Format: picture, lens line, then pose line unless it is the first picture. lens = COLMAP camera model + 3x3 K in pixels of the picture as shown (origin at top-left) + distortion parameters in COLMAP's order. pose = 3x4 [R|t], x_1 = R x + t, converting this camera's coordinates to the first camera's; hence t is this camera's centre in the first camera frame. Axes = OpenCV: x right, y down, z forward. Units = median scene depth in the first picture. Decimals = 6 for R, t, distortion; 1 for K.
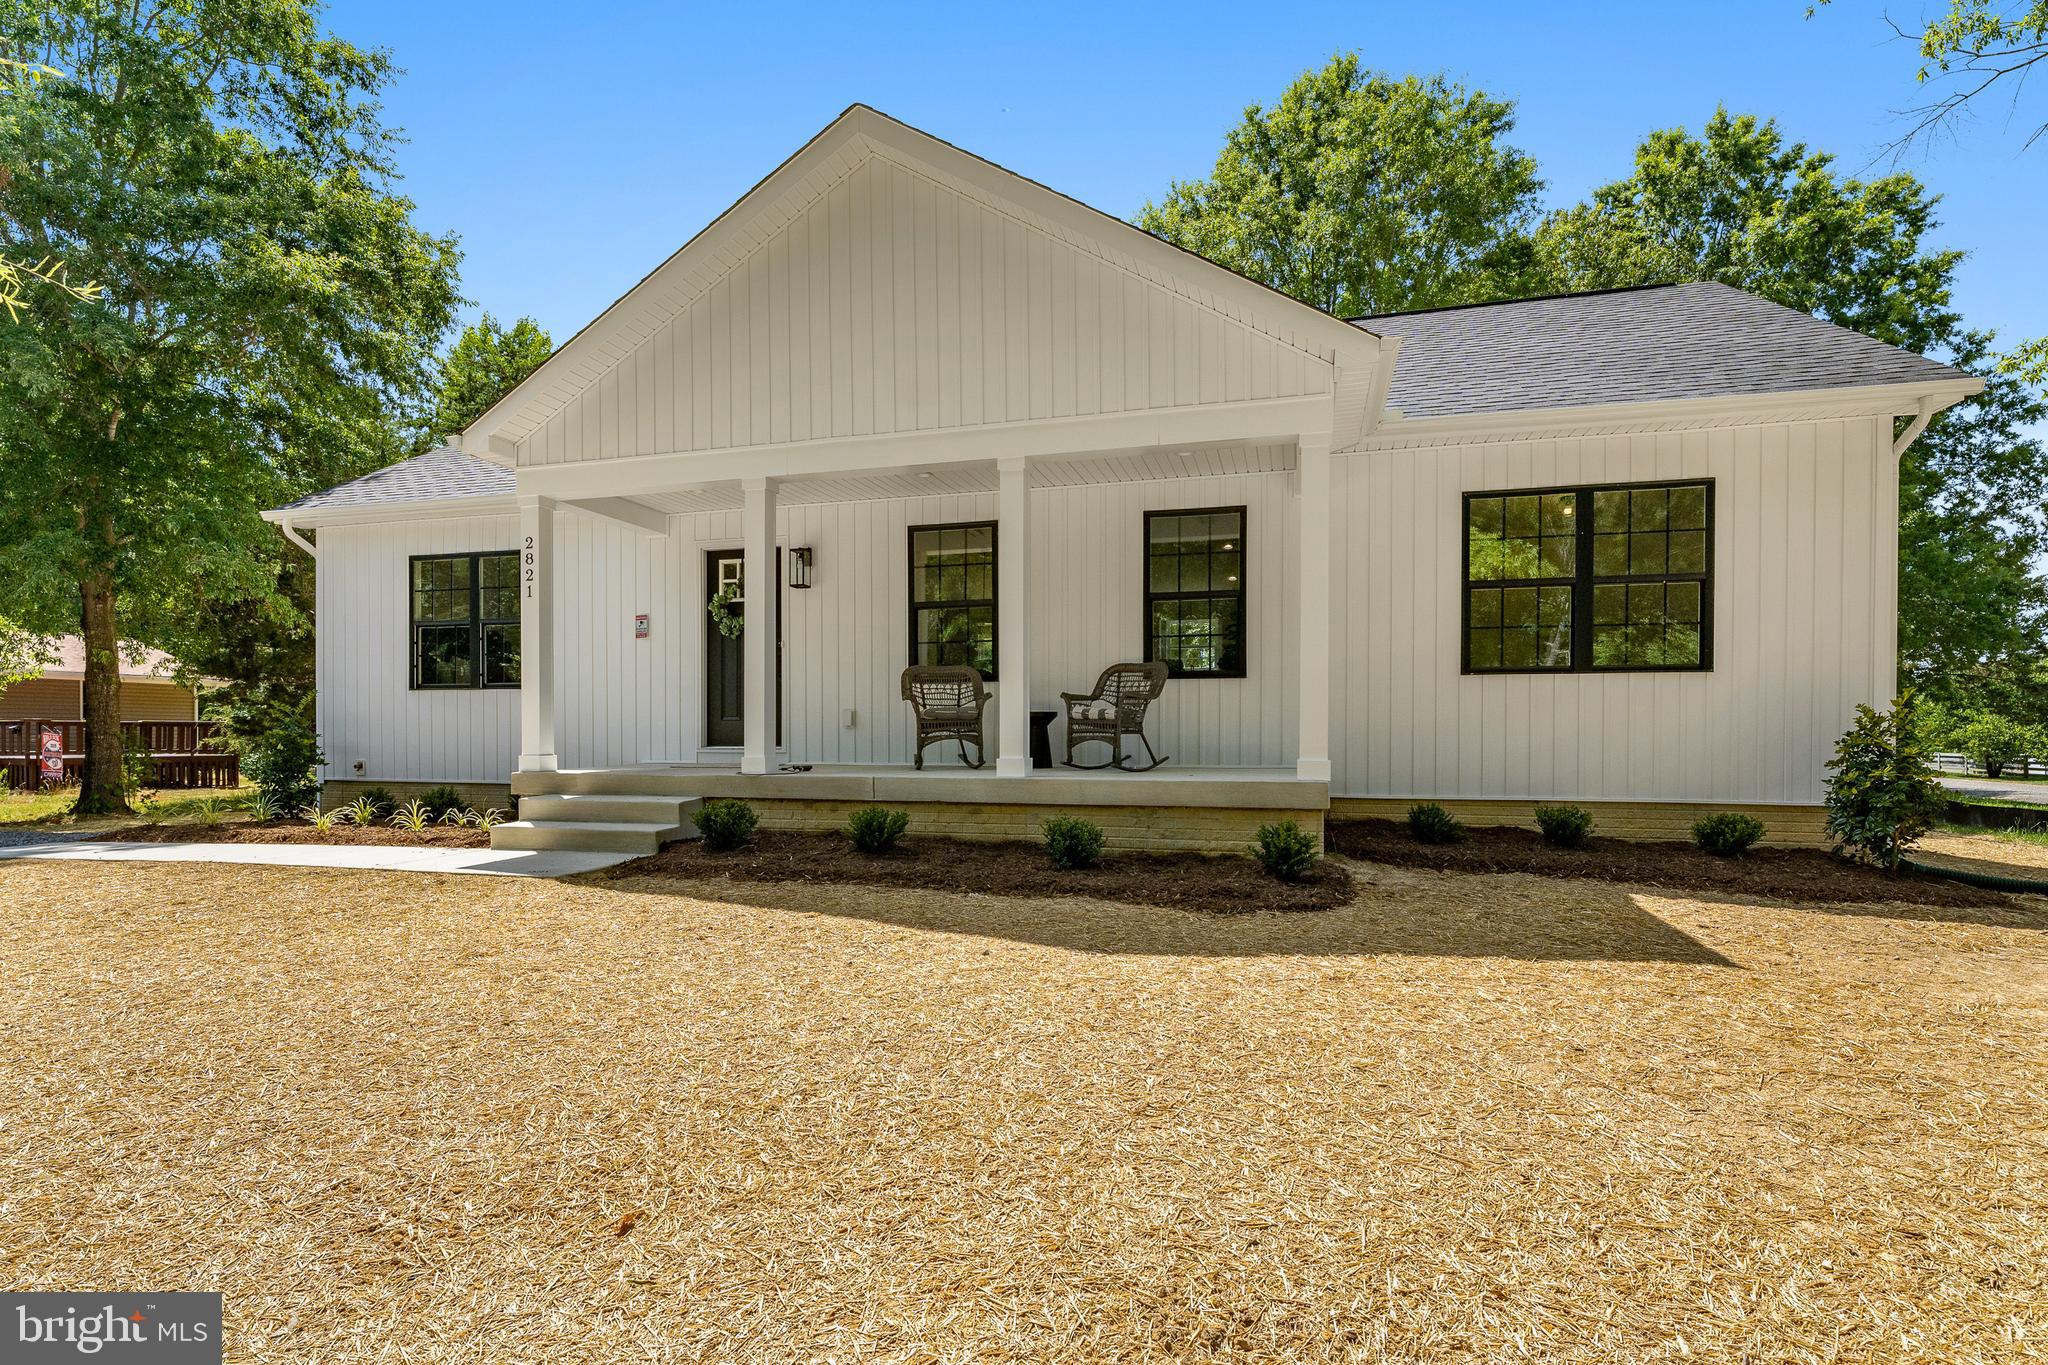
lens RADIAL K [[979.9, 0, 1015.8], [0, 979.9, 741.1], [0, 0, 1]] dist [0.002066, 0.000107]
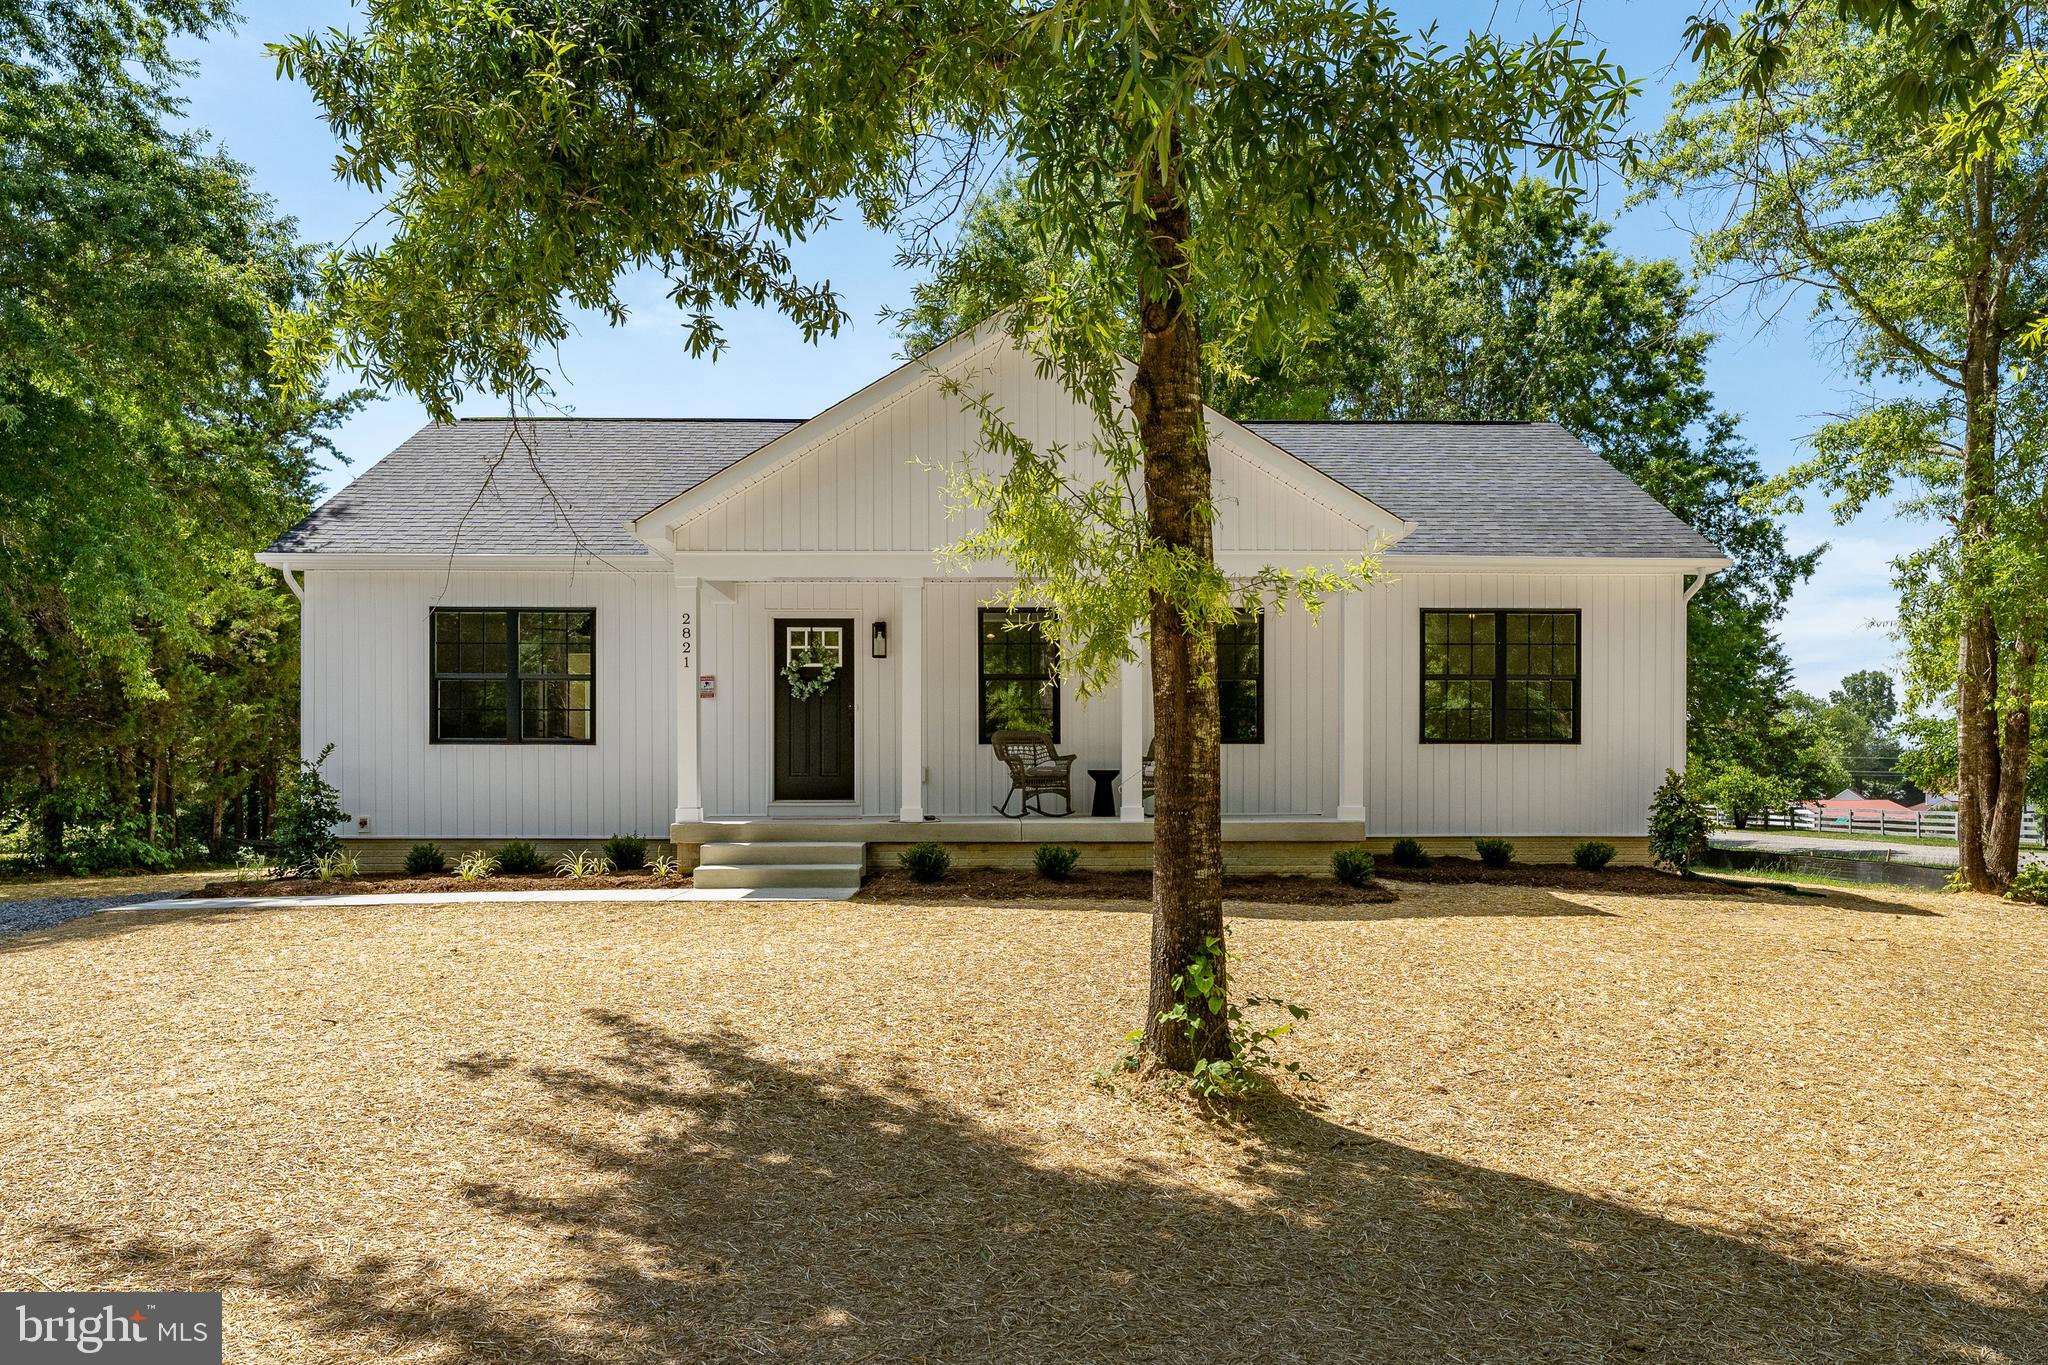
lens RADIAL K [[1329.9, 0, 1015.7], [0, 1329.9, 792.0], [0, 0, 1]] dist [-0.006315, 0.001924]
pose [[0.960127, -0.002502, 0.279554, -0.549765], [0.003050, 0.999994, -0.001523, -0.000588], [-0.279548, 0.002315, 0.960129, -0.556279]]
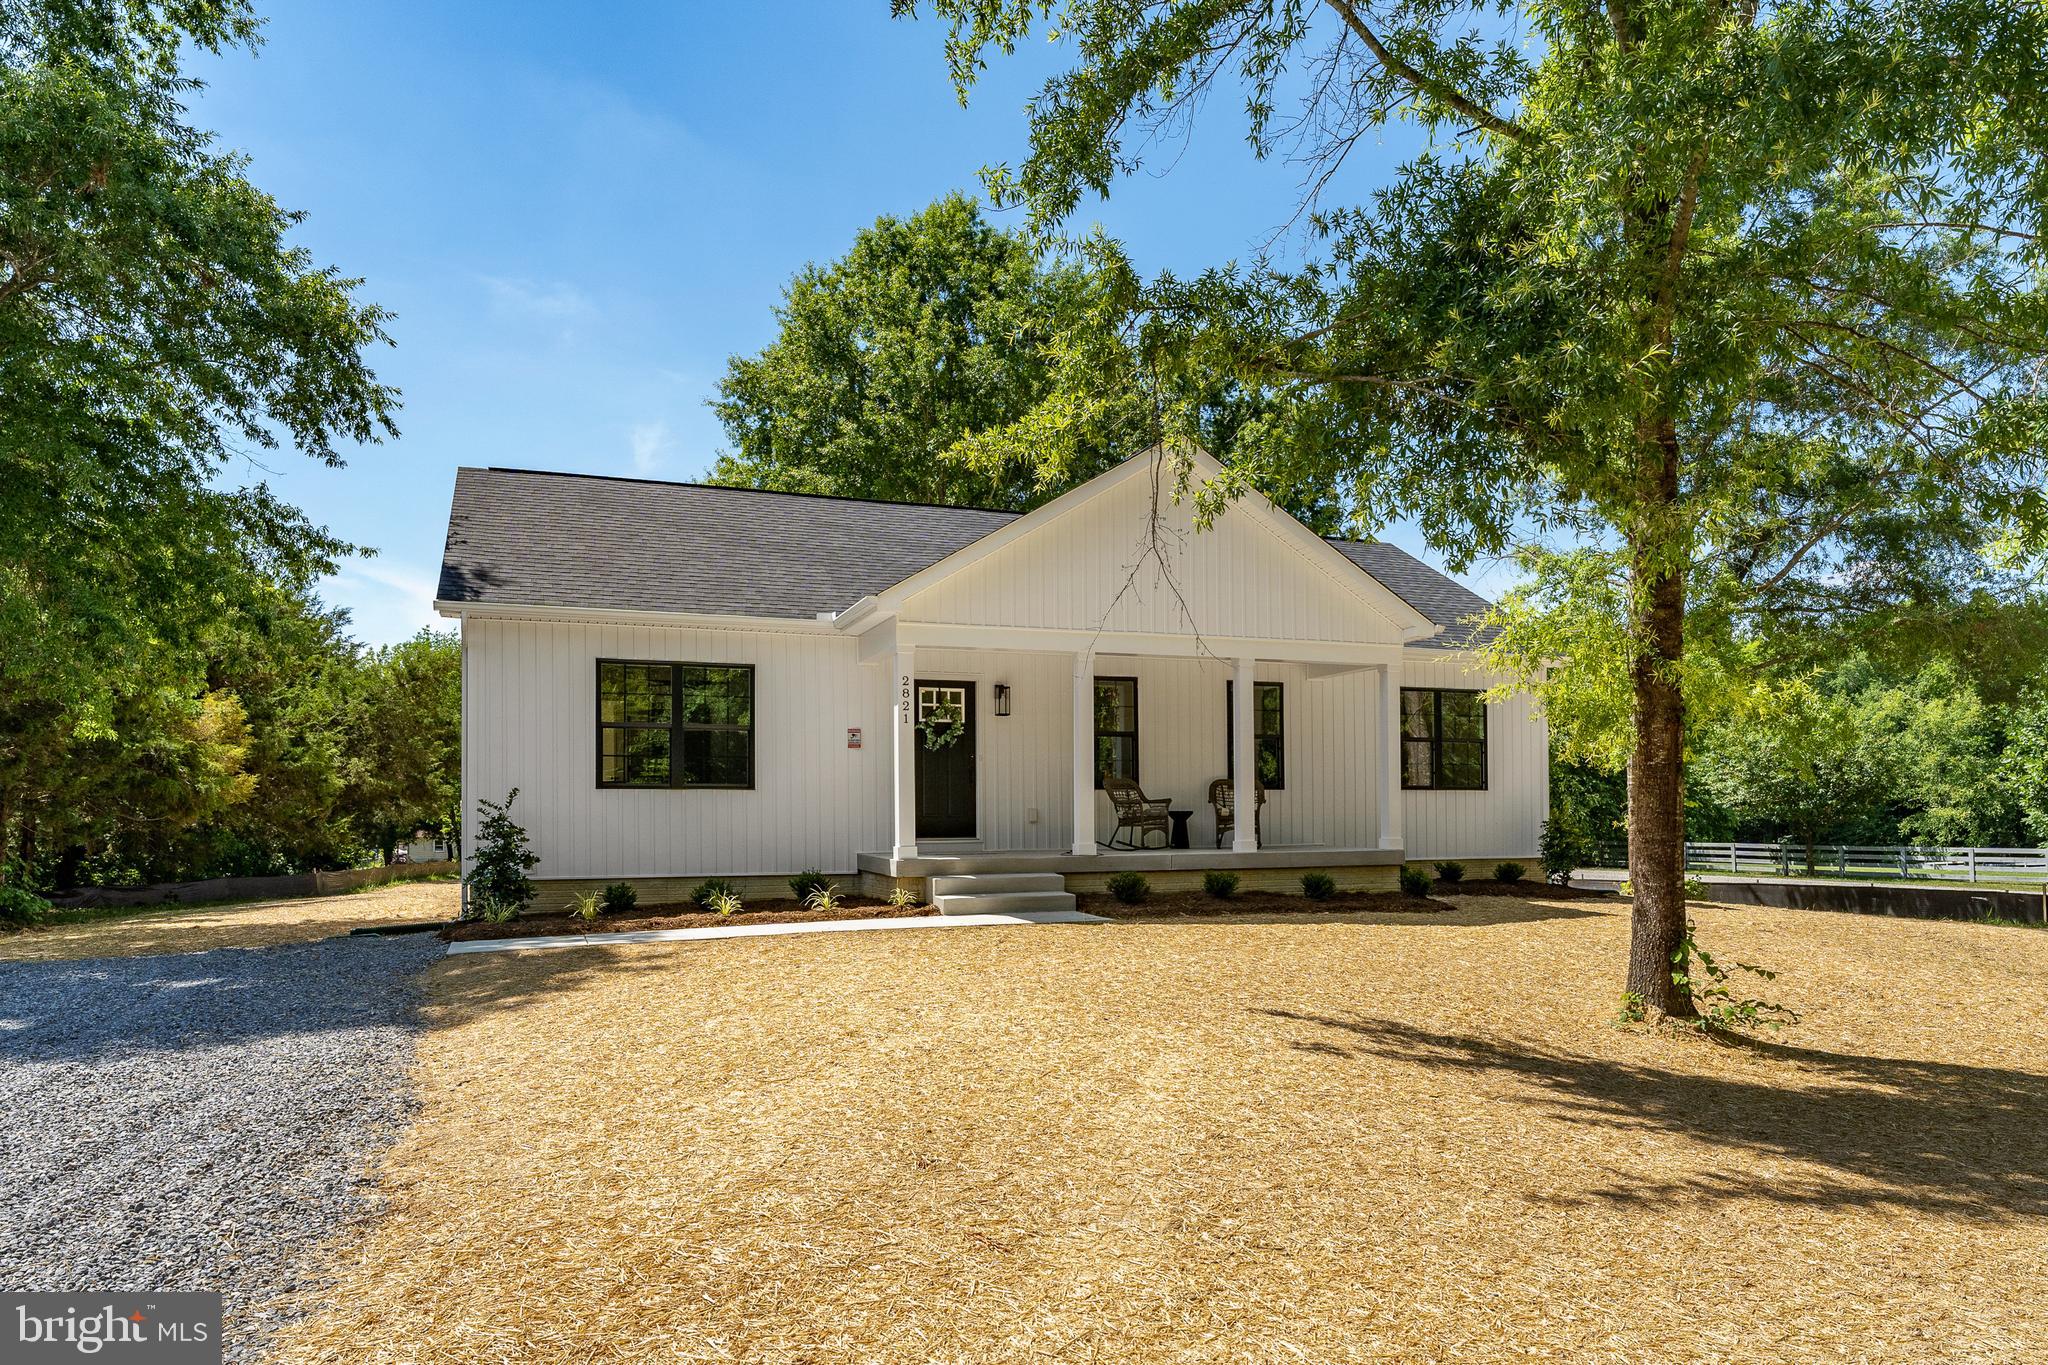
lens RADIAL K [[1203.8, 0, 980.7], [0, 1203.8, 823.6], [0, 0, 1]] dist [0.000588, 0.000710]
pose [[0.828521, -0.008324, 0.559897, -1.277255], [0.008882, 0.999959, 0.001723, -0.016893], [-0.559888, 0.003545, 0.828561, -0.358184]]
